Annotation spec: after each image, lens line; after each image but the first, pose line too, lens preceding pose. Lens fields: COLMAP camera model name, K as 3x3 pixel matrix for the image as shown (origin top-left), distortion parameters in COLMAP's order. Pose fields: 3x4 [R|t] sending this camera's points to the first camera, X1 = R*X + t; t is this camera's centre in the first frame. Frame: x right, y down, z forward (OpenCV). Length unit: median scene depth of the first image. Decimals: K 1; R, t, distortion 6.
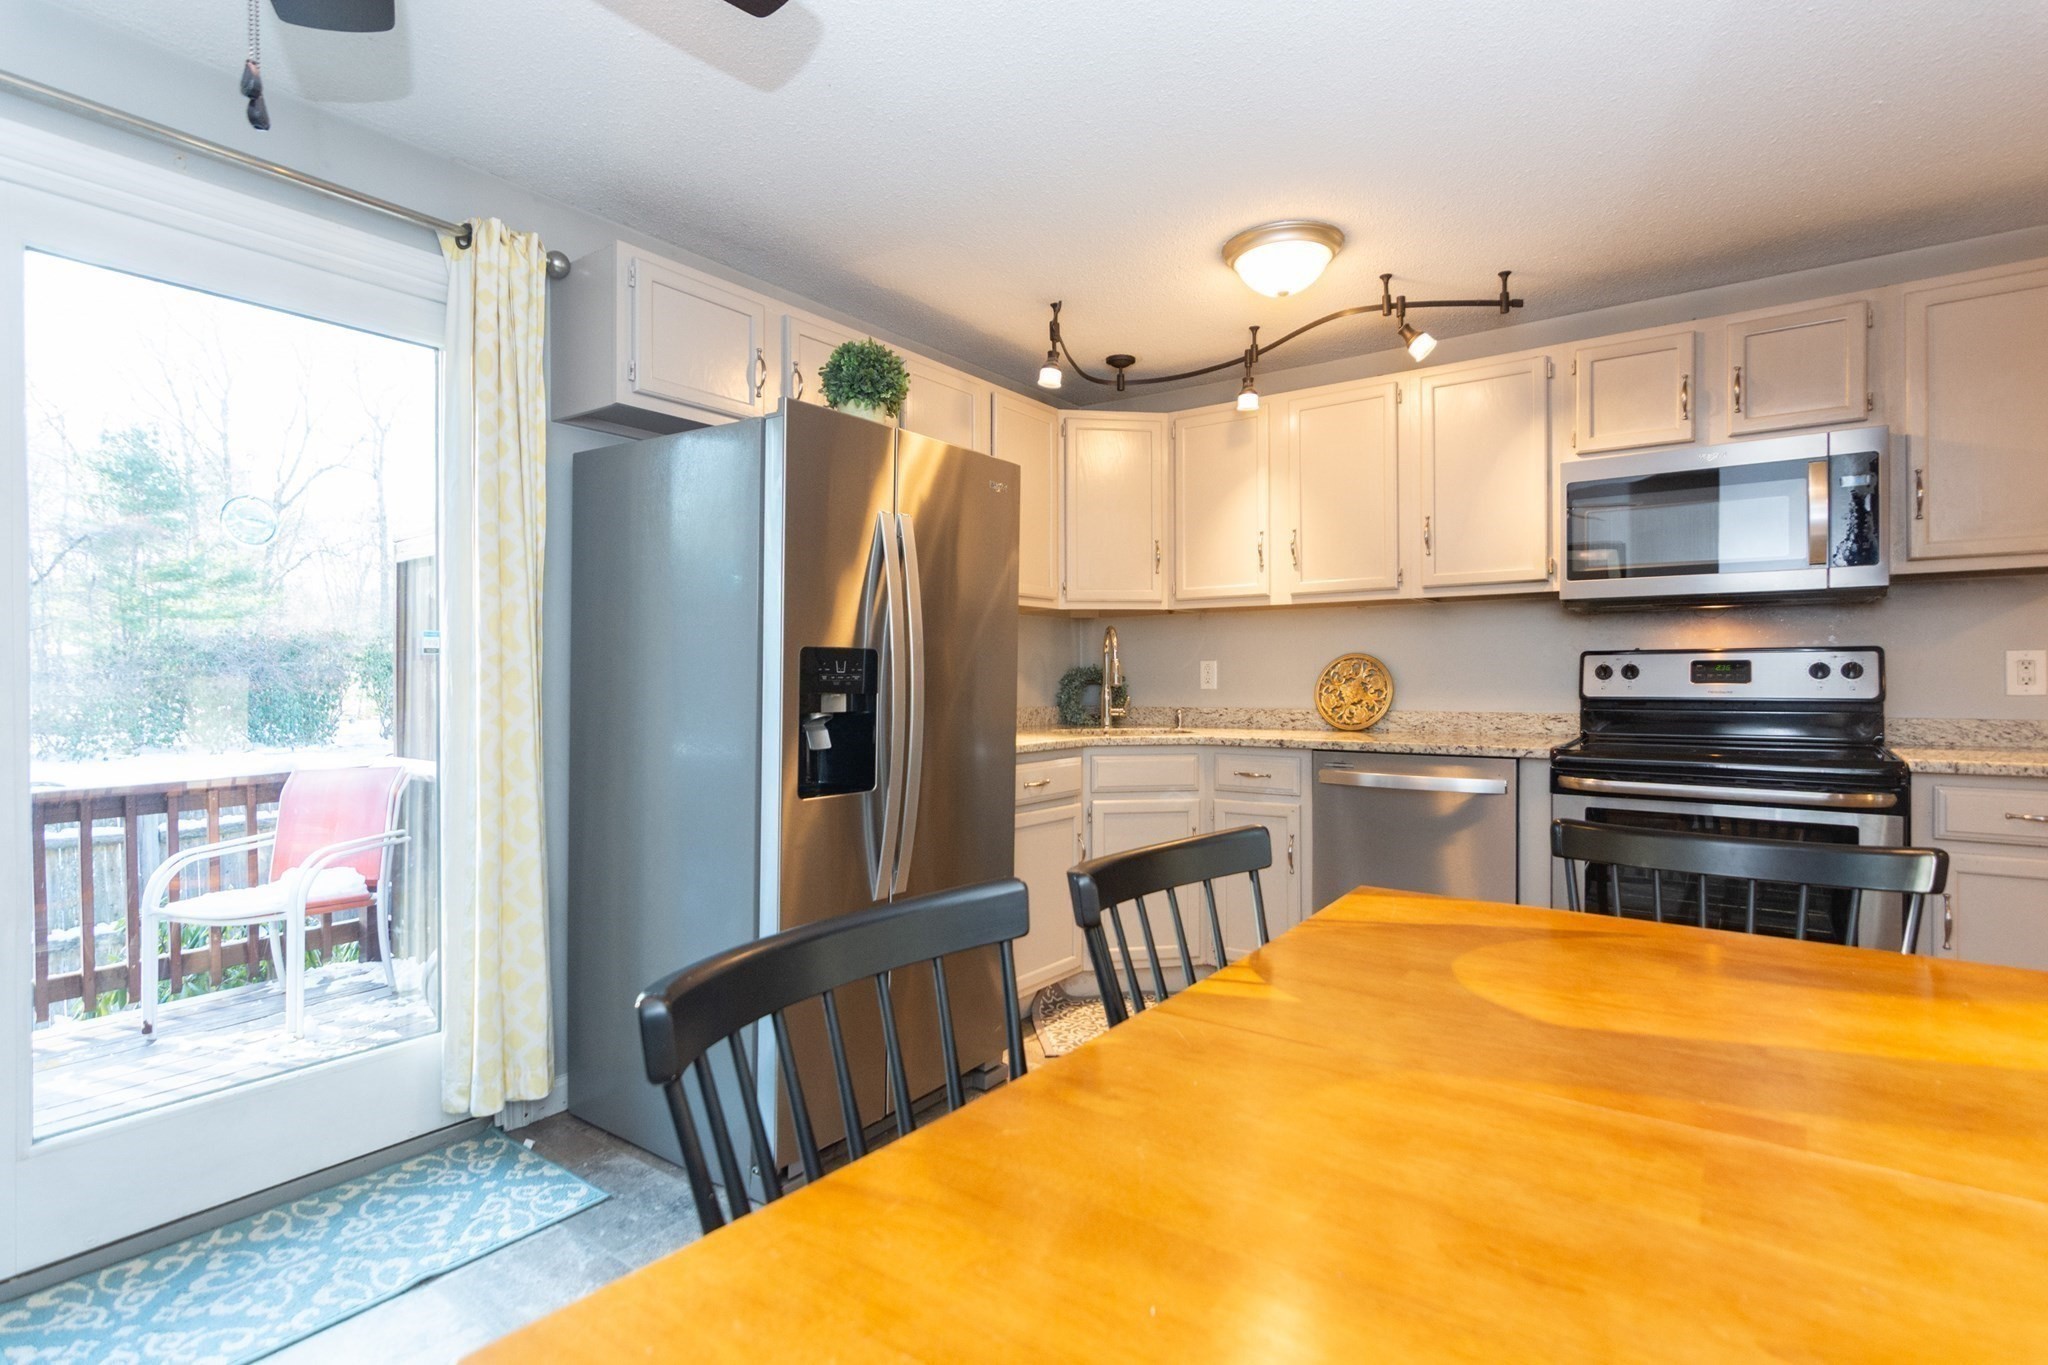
lens RADIAL K [[991.9, 0, 1015.7], [0, 991.9, 678.9], [0, 0, 1]] dist [-0.005522, 0.001790]
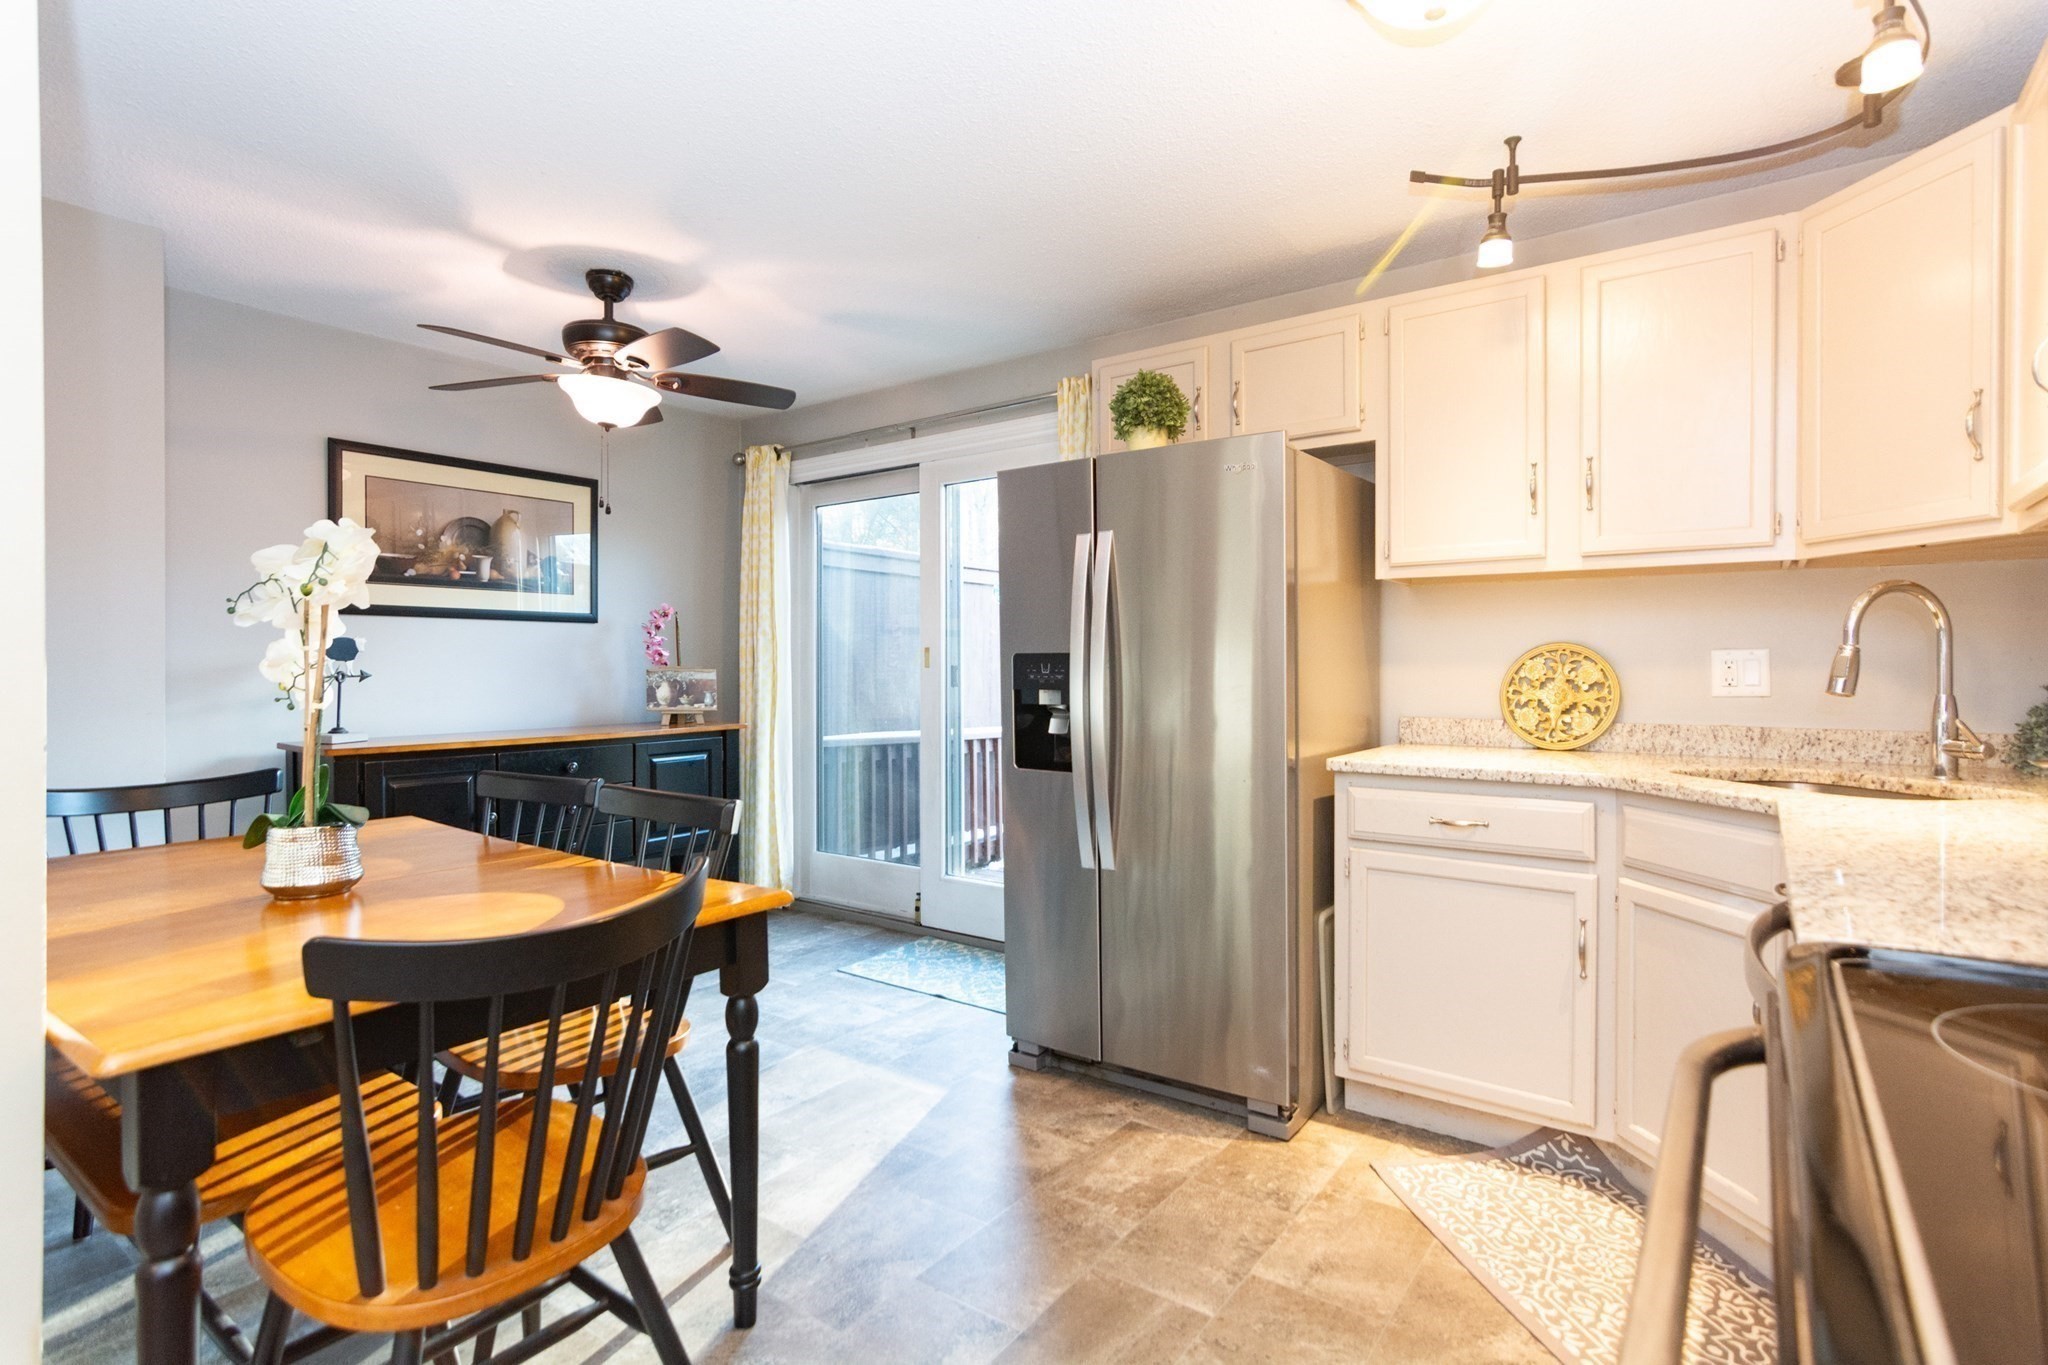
lens RADIAL K [[991.9, 0, 1023.0], [0, 991.9, 674.8], [0, 0, 1]] dist [-0.005522, 0.001790]
pose [[0.009353, 0.011822, -0.999886, 0.657676], [0.000848, 0.999930, 0.011831, -0.011417], [0.999956, -0.000958, 0.009342, 0.589092]]
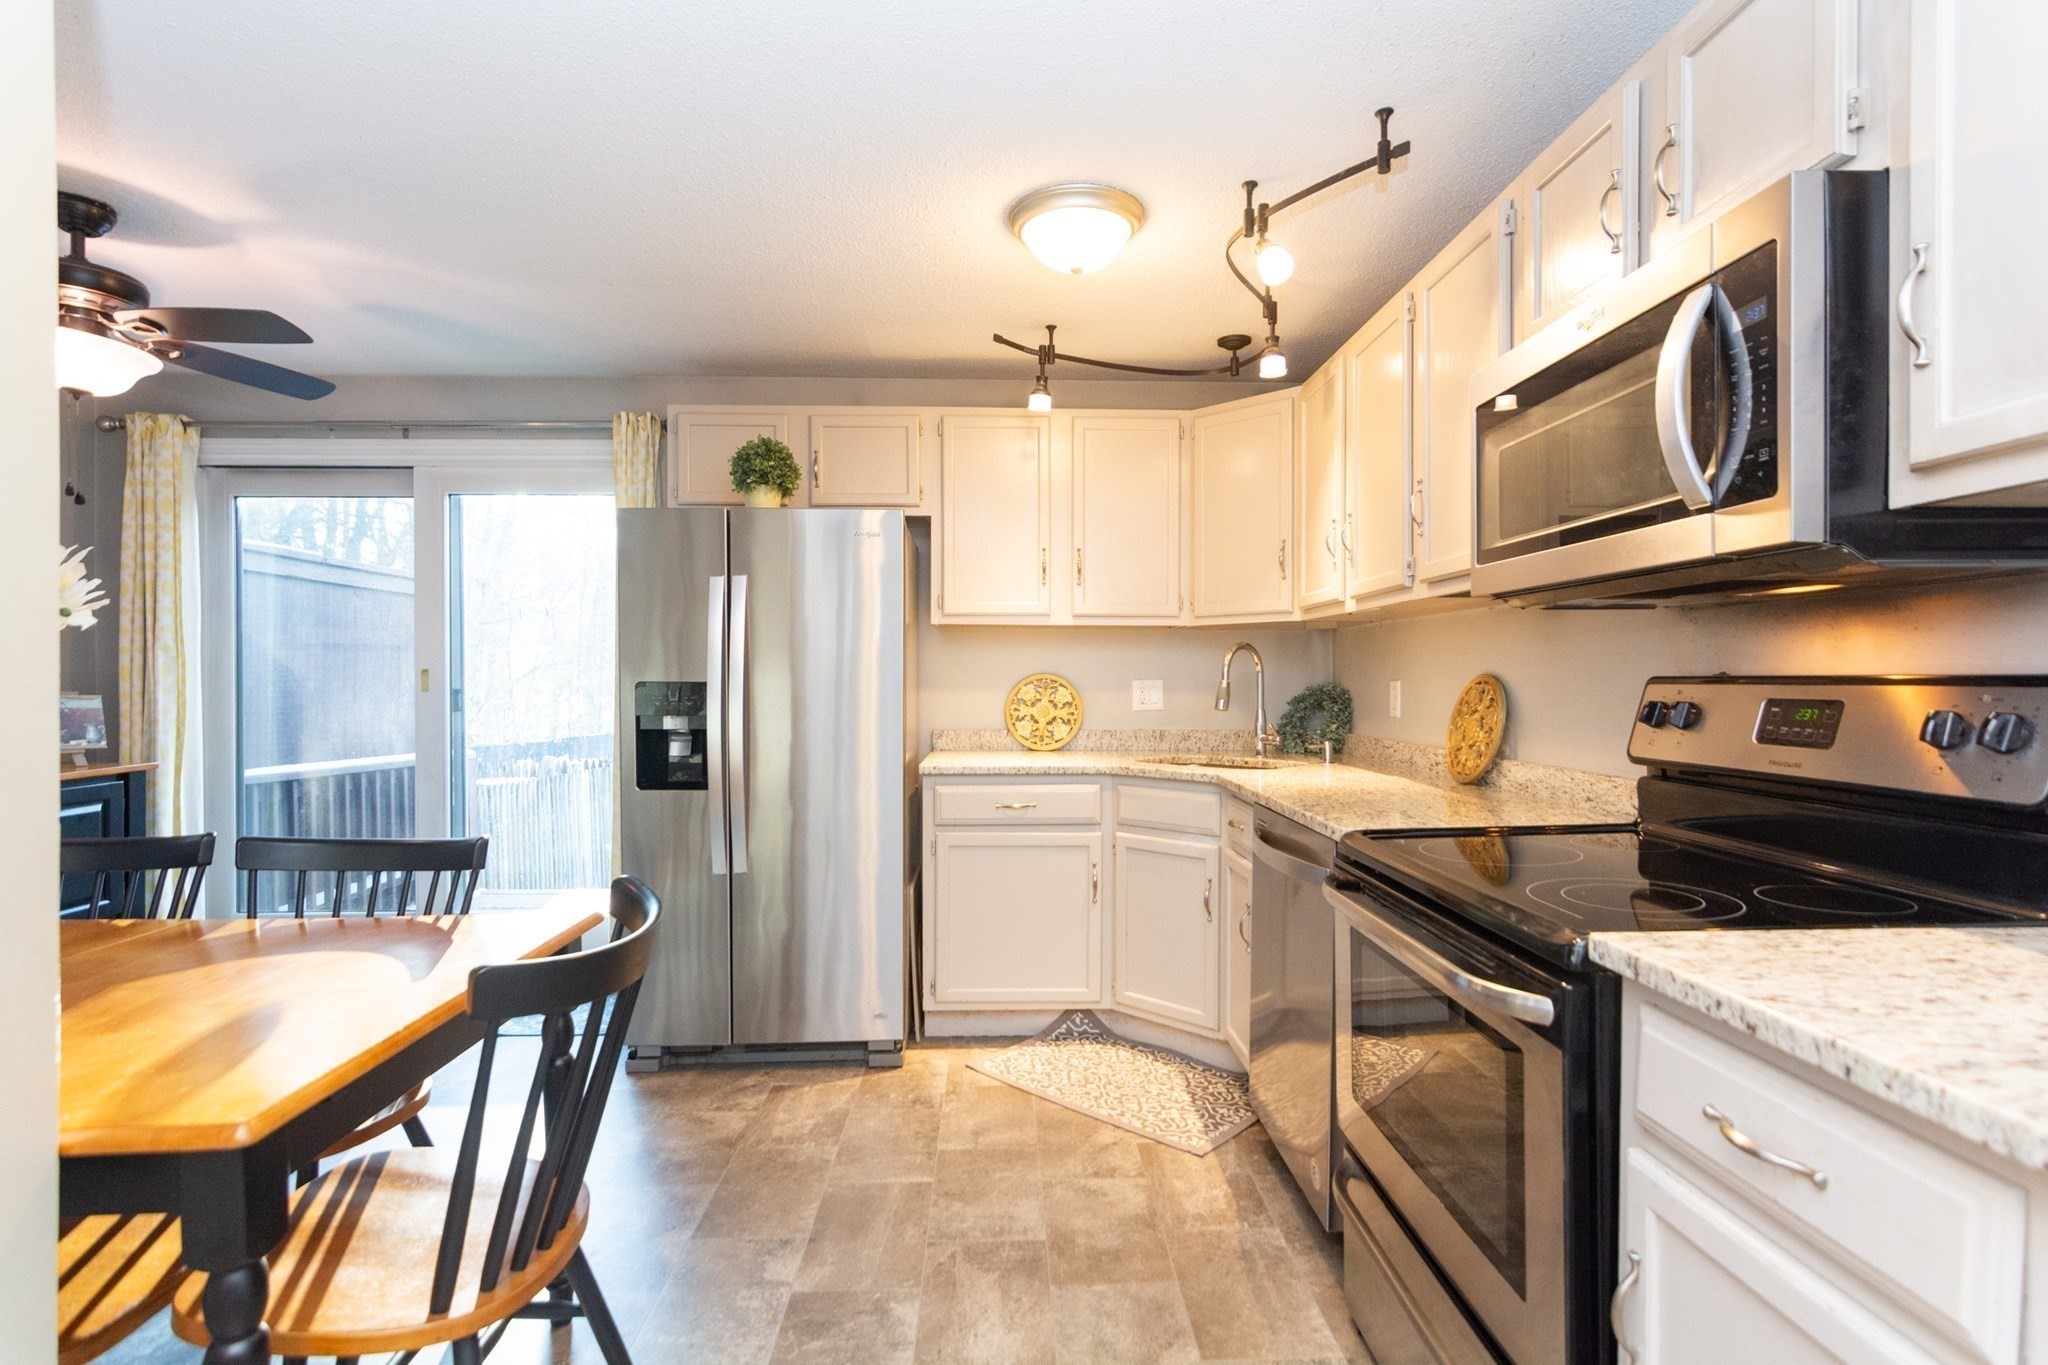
lens RADIAL K [[991.9, 0, 1017.5], [0, 991.9, 687.3], [0, 0, 1]] dist [-0.005522, 0.001790]
pose [[0.616940, 0.010924, -0.786934, 0.723174], [-0.002442, 0.999925, 0.011966, -0.025109], [0.787006, -0.005461, 0.616921, 0.326459]]
